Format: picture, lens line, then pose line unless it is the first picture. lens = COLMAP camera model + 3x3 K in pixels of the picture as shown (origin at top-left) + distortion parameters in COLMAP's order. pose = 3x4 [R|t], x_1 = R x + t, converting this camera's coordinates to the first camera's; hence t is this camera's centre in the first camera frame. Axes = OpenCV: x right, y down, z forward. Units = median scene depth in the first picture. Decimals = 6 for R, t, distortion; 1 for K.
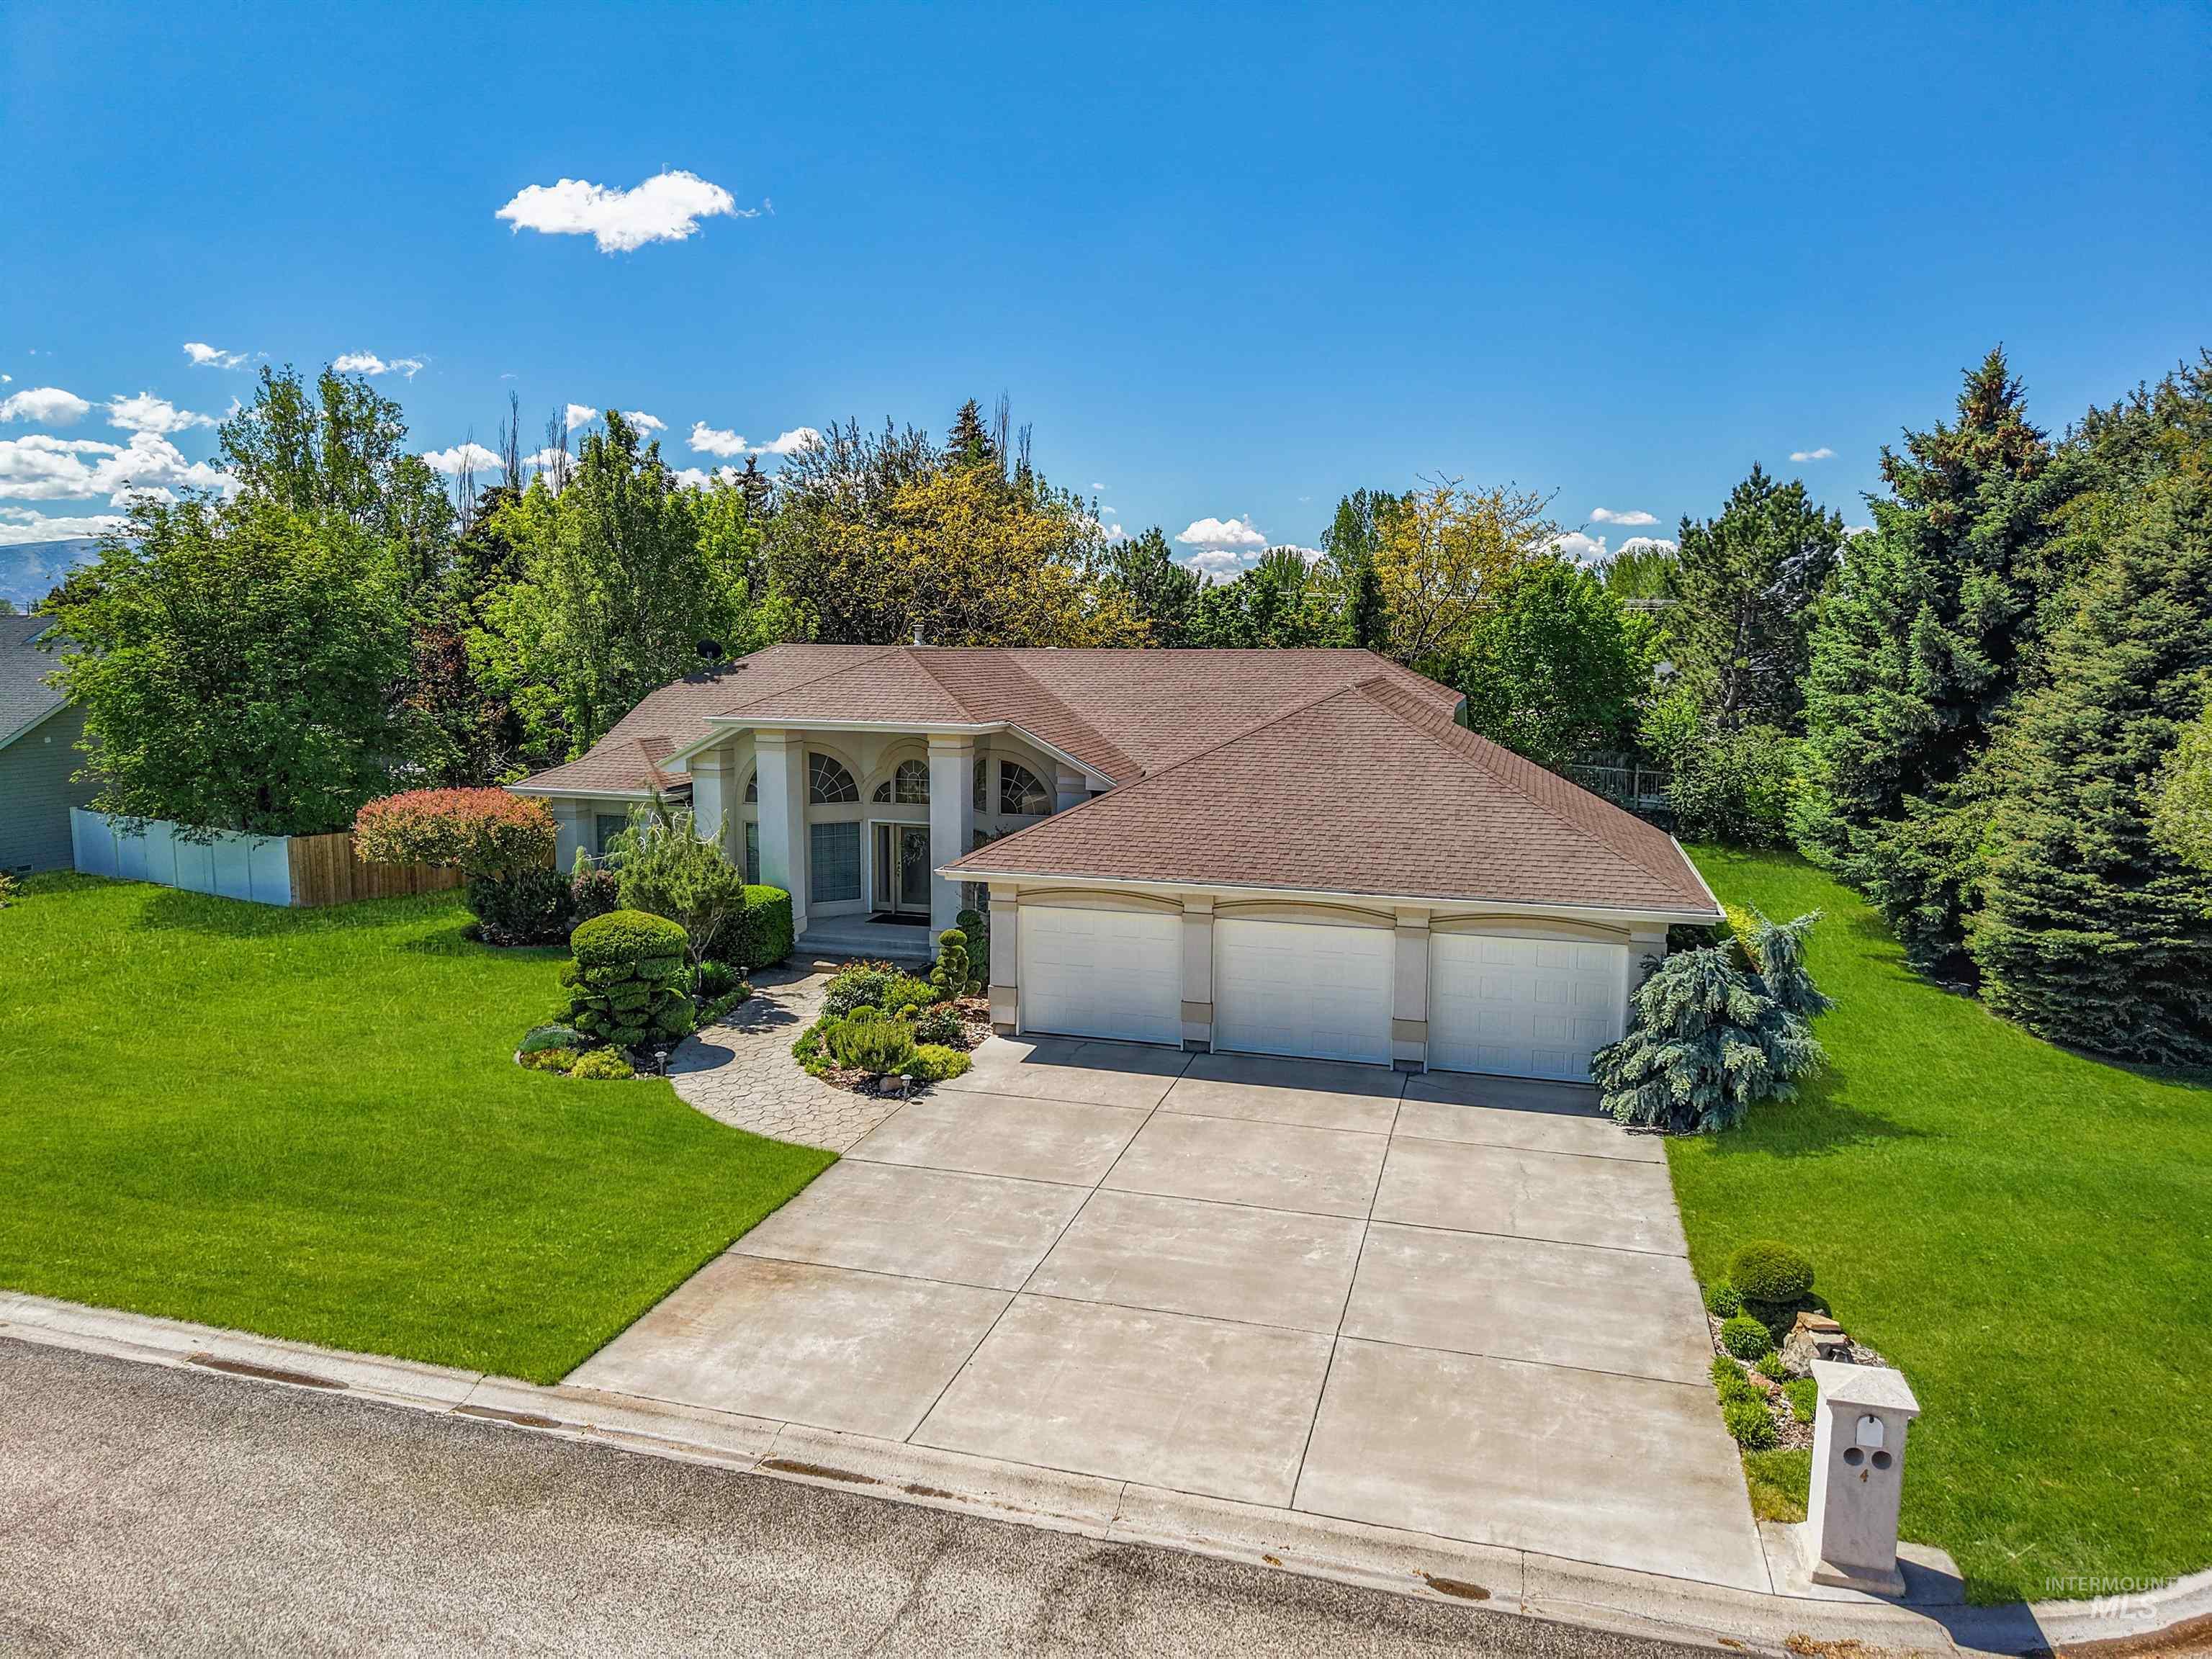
lens RADIAL K [[1492.4, 0, 1095.5], [0, 1492.4, 835.4], [0, 0, 1]] dist [0.008785, -0.000536]
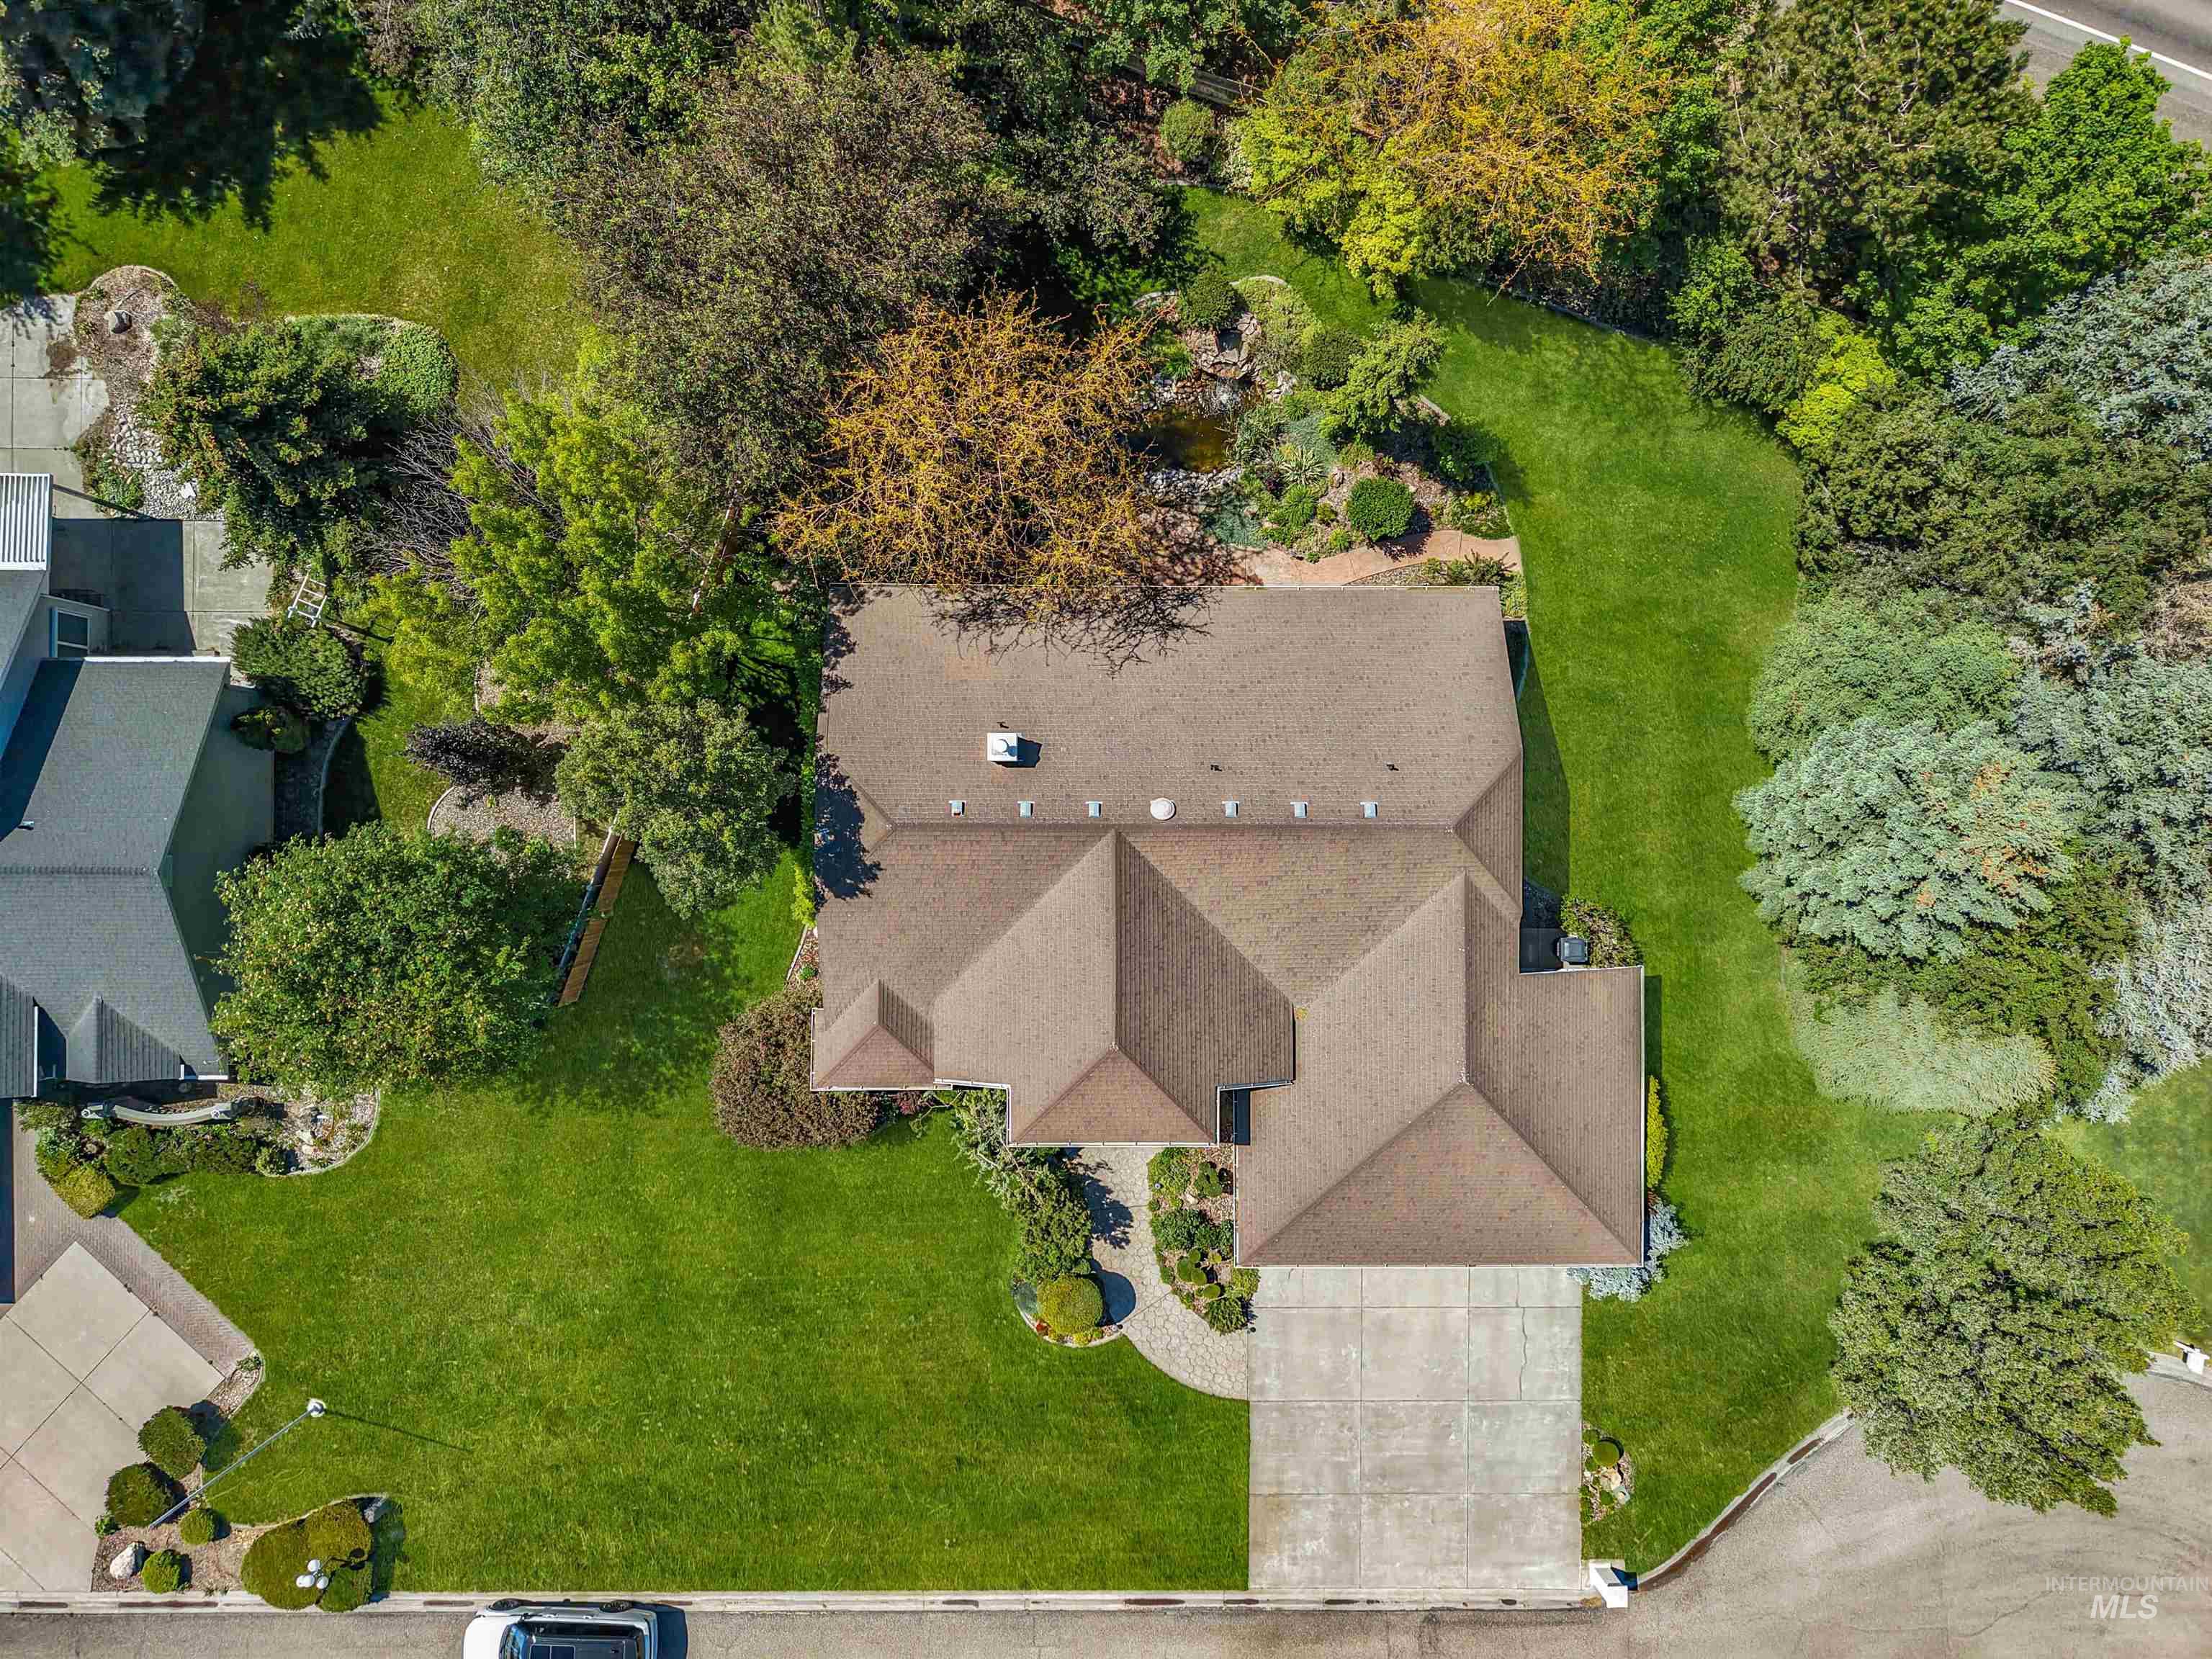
lens RADIAL K [[1477.0, 0, 1086.9], [0, 1477.0, 826.8], [0, 0, 1]] dist [-0.008331, -0.003144]
pose [[0.959580, -0.281418, 0.003080, -0.135835], [0.035212, 0.130912, 0.990769, -1.805581], [-0.279223, -0.950614, 0.135530, 1.310507]]
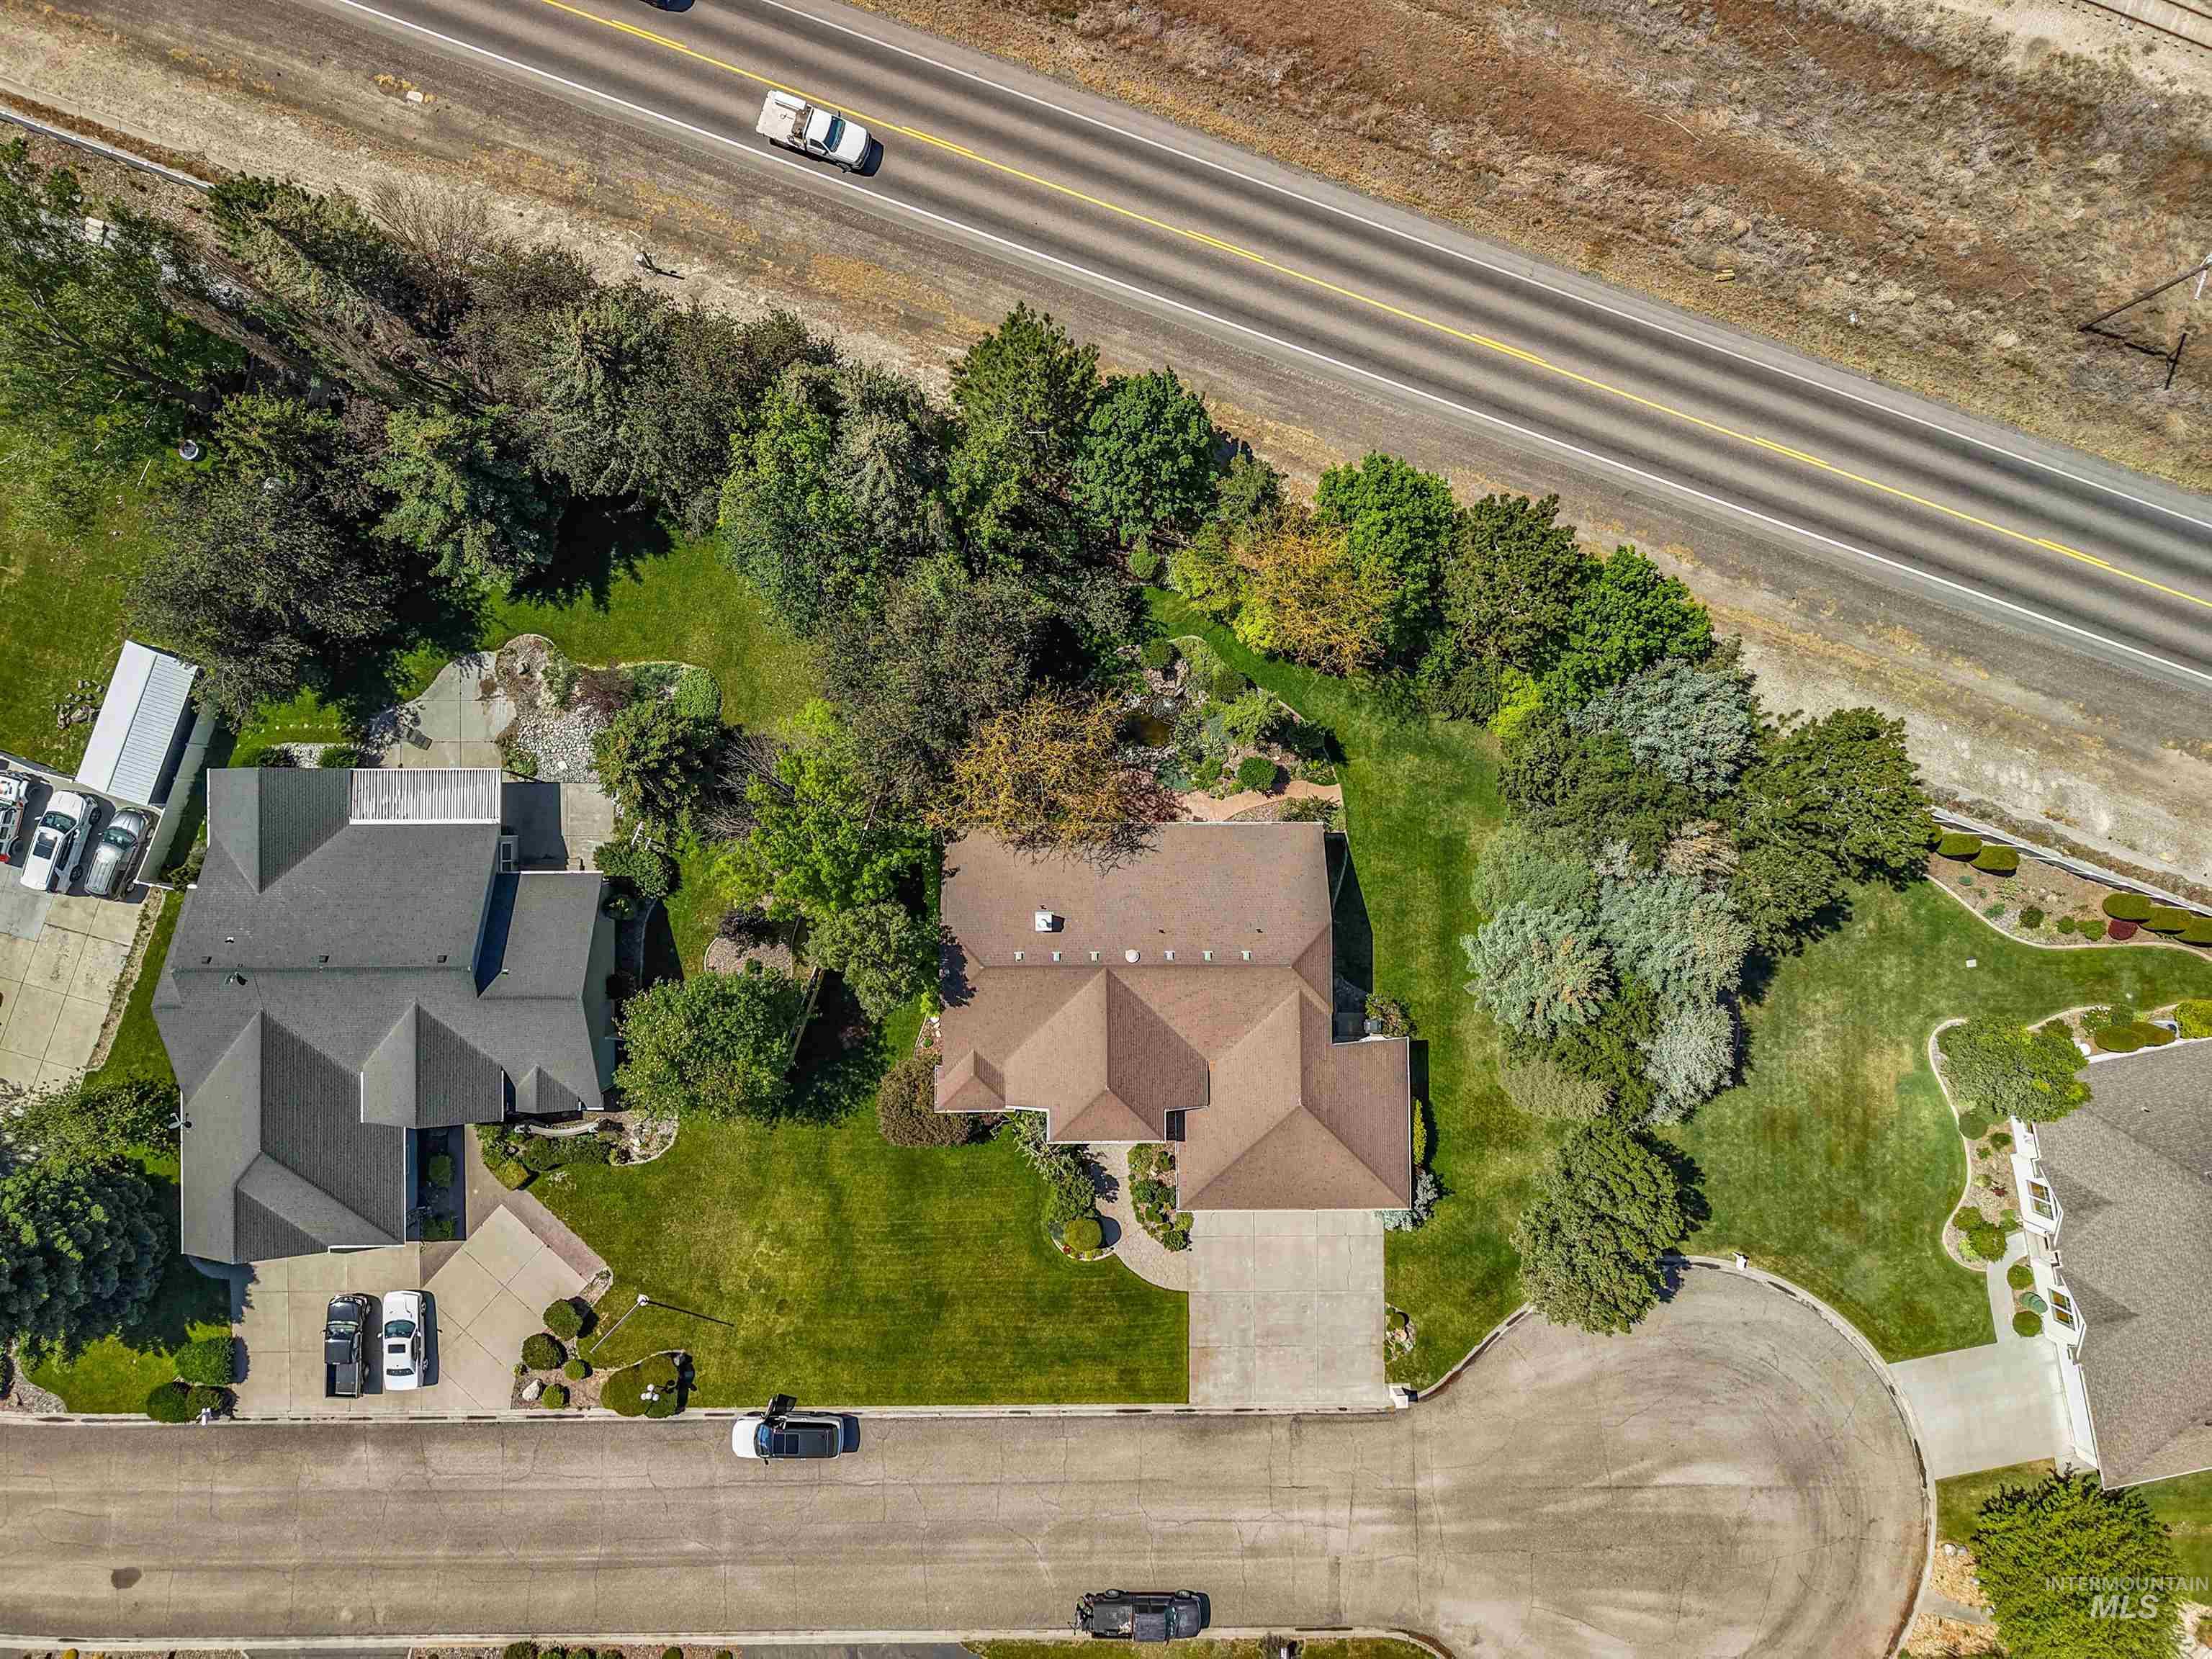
lens RADIAL K [[1477.0, 0, 1086.9], [0, 1477.0, 826.8], [0, 0, 1]] dist [-0.008331, -0.003144]
pose [[0.957180, -0.289480, 0.002828, -0.064770], [0.034891, 0.125056, 0.991536, -3.159432], [-0.287384, -0.948980, 0.129801, 1.417459]]
